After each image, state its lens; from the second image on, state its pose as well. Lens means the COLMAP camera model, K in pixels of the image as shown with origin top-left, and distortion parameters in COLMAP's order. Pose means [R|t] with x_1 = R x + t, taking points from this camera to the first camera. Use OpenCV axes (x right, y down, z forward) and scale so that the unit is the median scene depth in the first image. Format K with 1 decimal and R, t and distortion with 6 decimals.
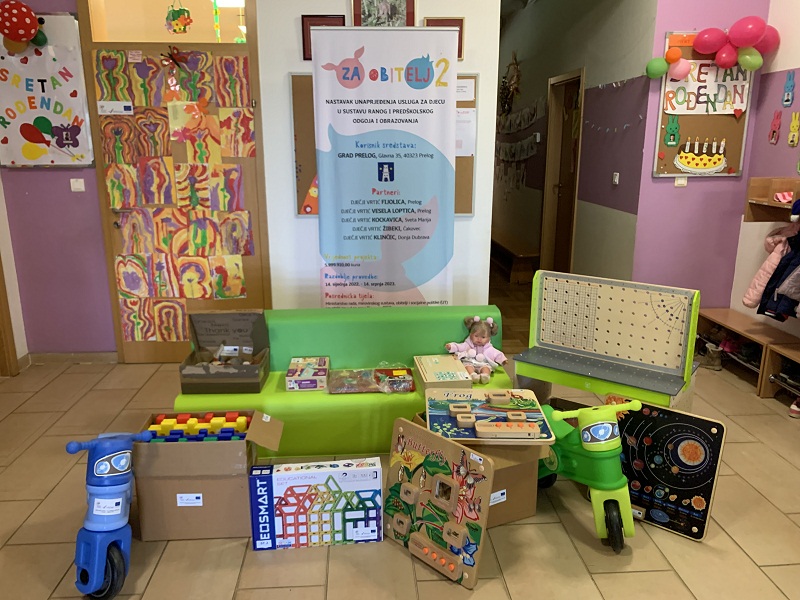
lens RADIAL K [[575.9, 0, 400.0], [0, 575.9, 300.0], [0, 0, 1]] dist [-0.007064, -0.004106]
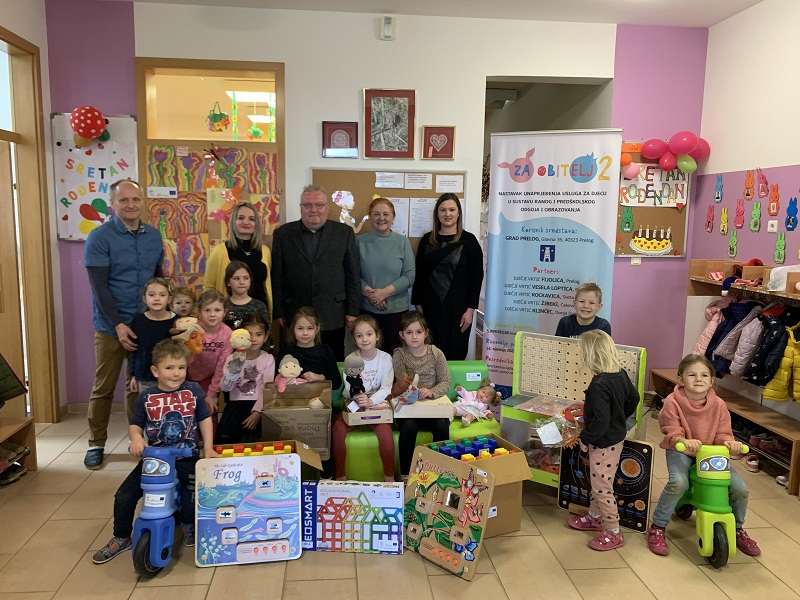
lens RADIAL K [[575.9, 0, 400.0], [0, 575.9, 300.0], [0, 0, 1]] dist [-0.007064, -0.004106]
pose [[0.999206, 0.013720, 0.037399, -0.047414], [-0.009386, 0.993471, -0.113700, 0.015823], [-0.038714, 0.113259, 0.992811, -0.169528]]
